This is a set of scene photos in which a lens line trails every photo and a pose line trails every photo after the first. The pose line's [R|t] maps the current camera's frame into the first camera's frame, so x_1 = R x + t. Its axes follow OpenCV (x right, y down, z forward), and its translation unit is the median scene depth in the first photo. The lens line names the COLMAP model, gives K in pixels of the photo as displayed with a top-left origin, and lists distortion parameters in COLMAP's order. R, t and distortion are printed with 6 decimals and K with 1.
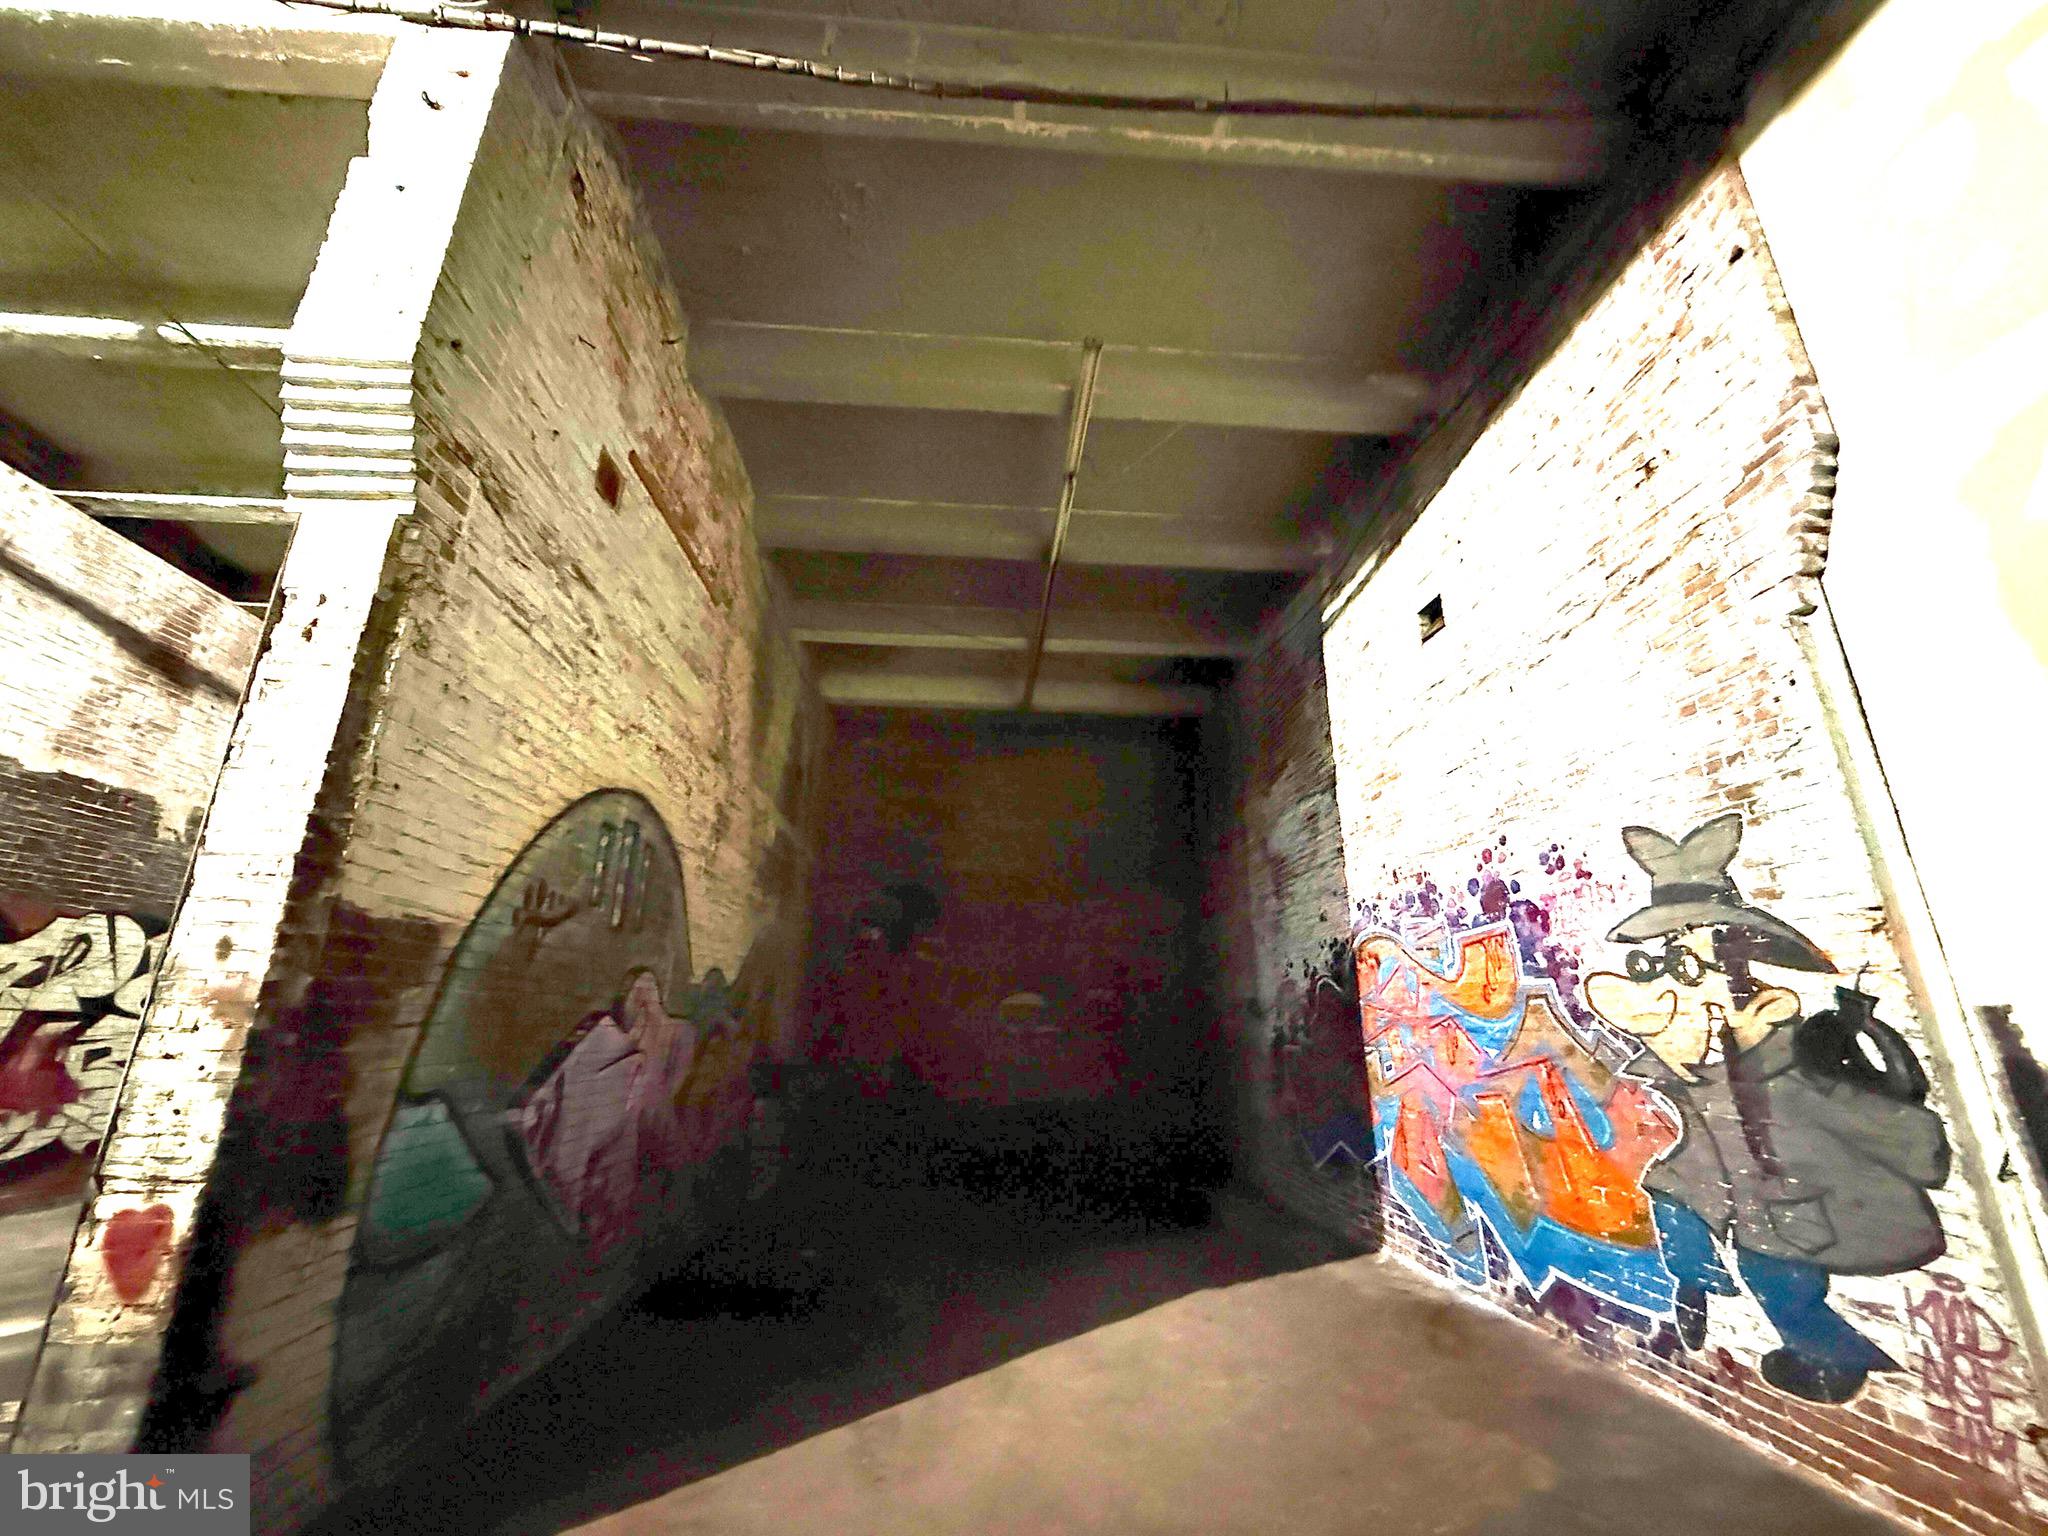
lens RADIAL K [[812.9, 0, 1014.6], [0, 812.9, 766.0], [0, 0, 1]] dist [-0.000227, -0.000284]
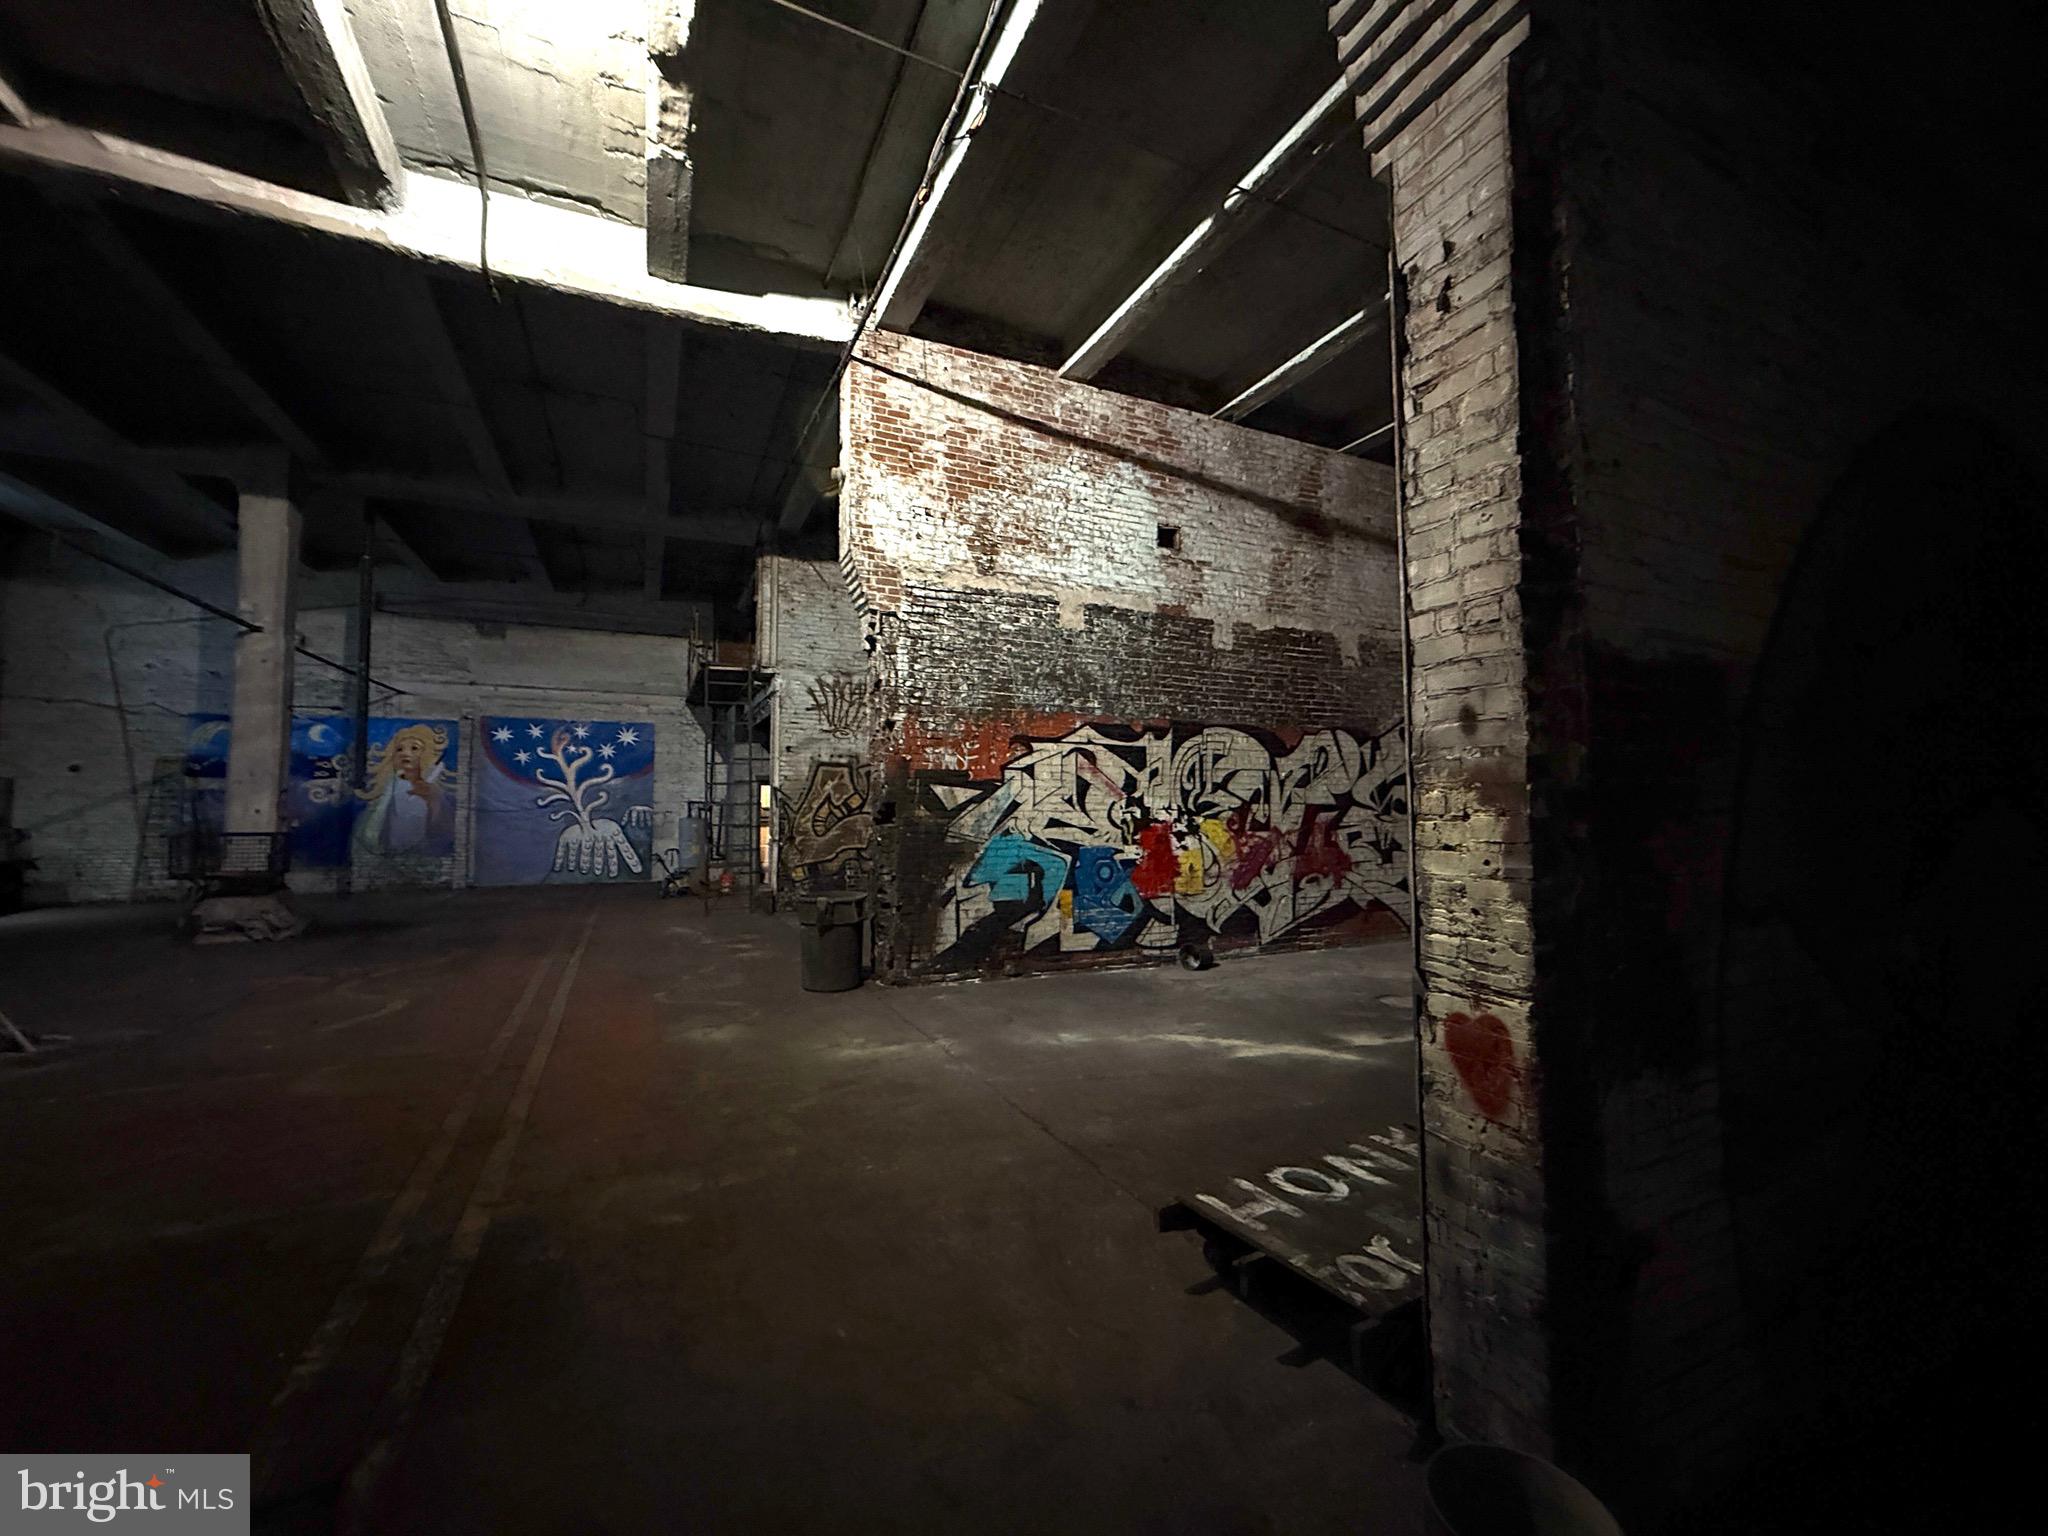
lens RADIAL K [[812.9, 0, 1014.6], [0, 812.9, 766.0], [0, 0, 1]] dist [-0.000227, -0.000284]
pose [[0.359258, -0.059190, -0.931359, -0.336193], [0.287935, 0.956329, 0.050290, 0.084704], [0.887709, -0.286238, 0.360612, 0.260386]]
